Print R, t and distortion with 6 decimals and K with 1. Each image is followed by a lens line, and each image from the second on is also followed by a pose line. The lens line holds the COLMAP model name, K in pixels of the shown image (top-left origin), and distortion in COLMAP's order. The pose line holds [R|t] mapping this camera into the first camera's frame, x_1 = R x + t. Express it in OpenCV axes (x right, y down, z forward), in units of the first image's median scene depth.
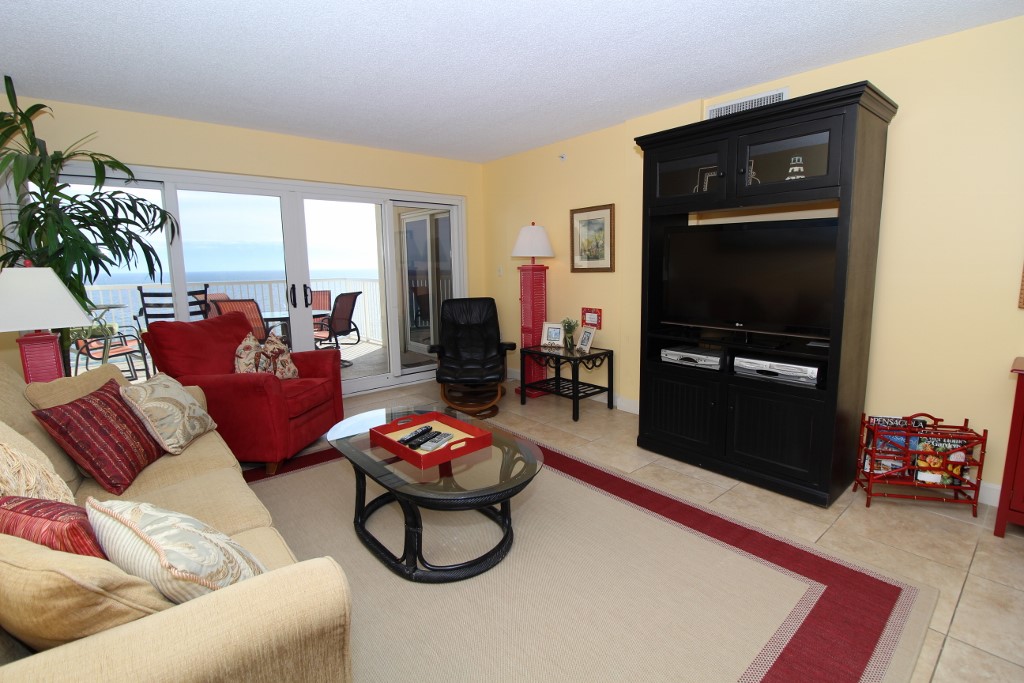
lens RADIAL K [[473.3, 0, 510.5], [0, 473.3, 329.5], [0, 0, 1]] dist [0.000071, -0.009884]
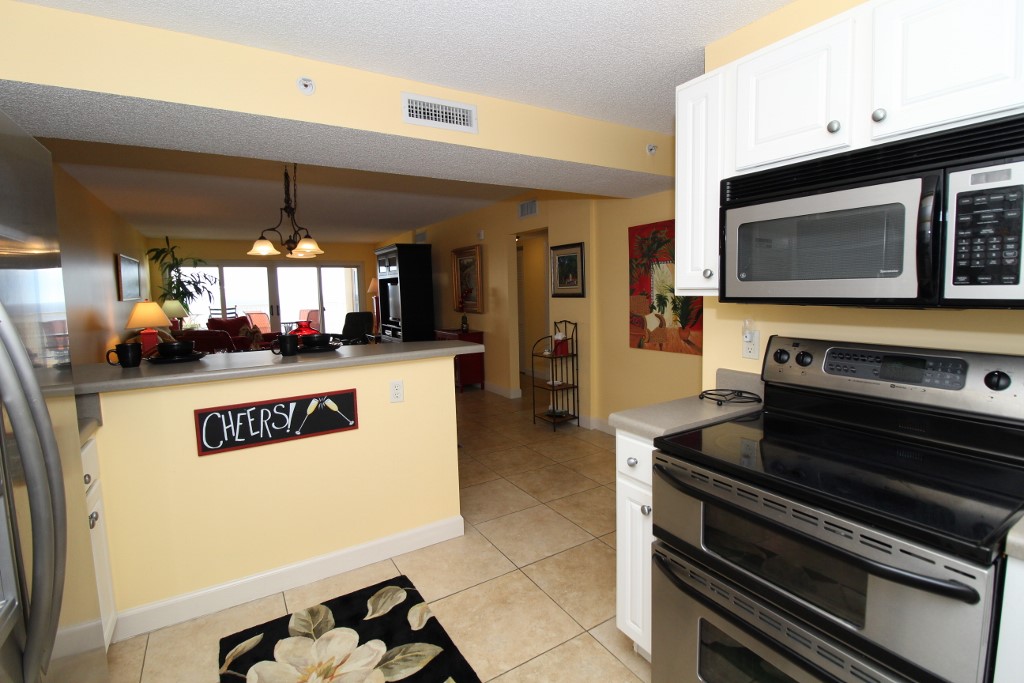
lens RADIAL K [[473.3, 0, 510.5], [0, 473.3, 329.5], [0, 0, 1]] dist [0.000071, -0.009884]
pose [[0.989202, 0.008969, -0.146285, 1.114723], [-0.016380, 0.998638, -0.049537, 0.125071], [0.145641, 0.051399, 0.988001, -1.180401]]
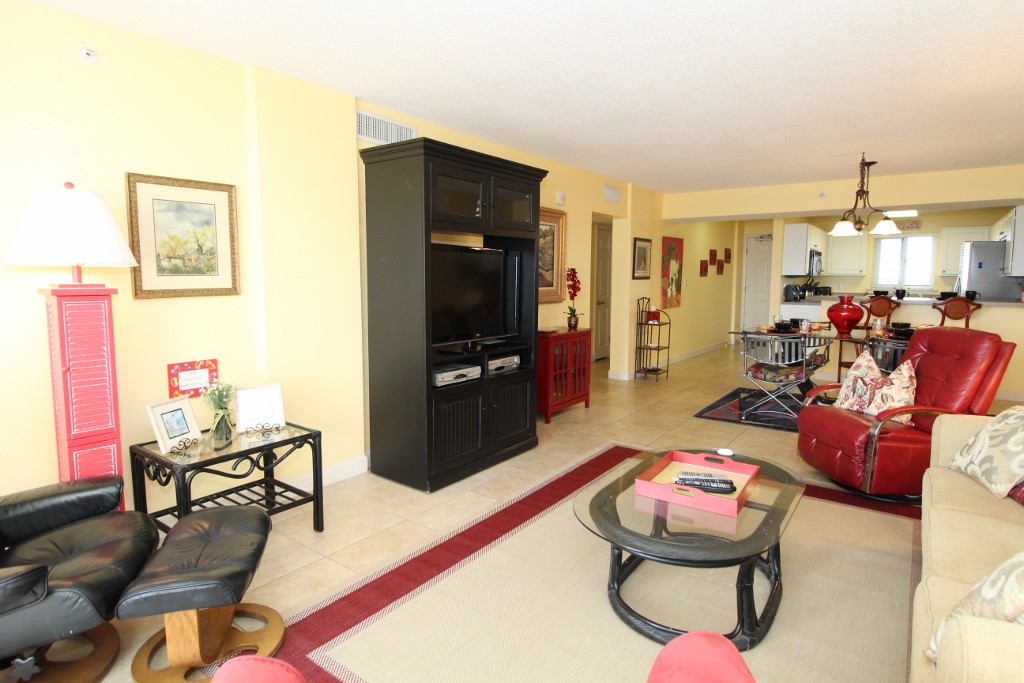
lens RADIAL K [[562.0, 0, 522.5], [0, 562.0, 329.2], [0, 0, 1]] dist [-0.004659, -0.001602]
pose [[-0.243222, -0.079332, 0.966721, -0.629622], [0.131204, 0.984799, 0.113826, -0.120591], [-0.961056, 0.154522, -0.229116, 0.877104]]
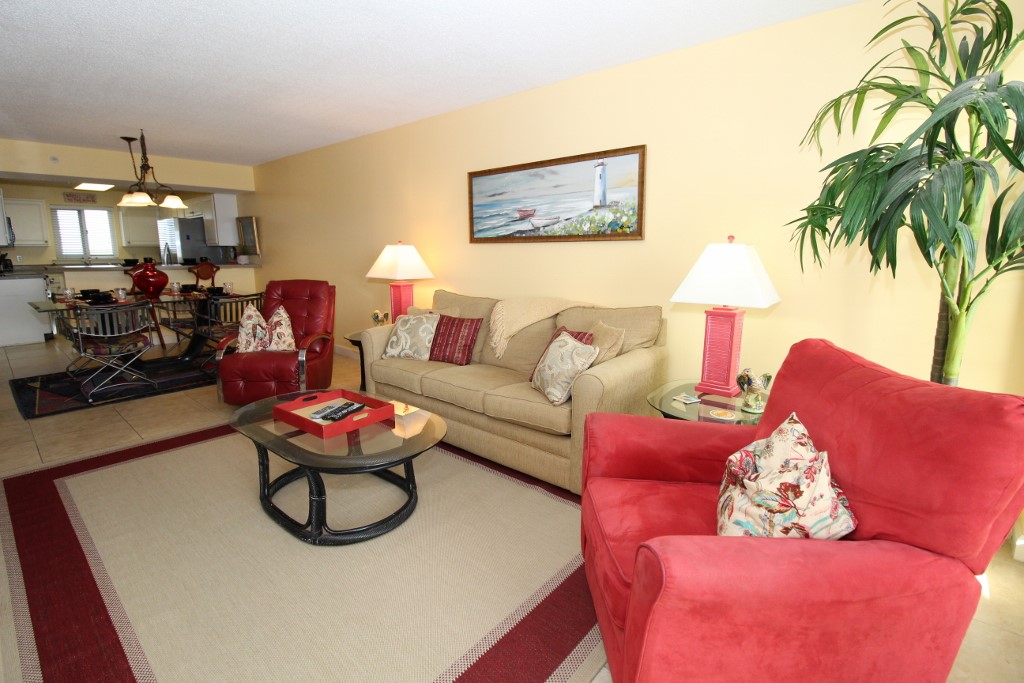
lens RADIAL K [[473.3, 0, 510.5], [0, 473.3, 329.5], [0, 0, 1]] dist [0.000071, -0.009884]
pose [[-0.987083, 0.040964, -0.154887, -0.227894], [-0.007339, 0.954184, 0.299131, -0.154130], [0.160044, 0.296404, -0.941558, 1.170572]]
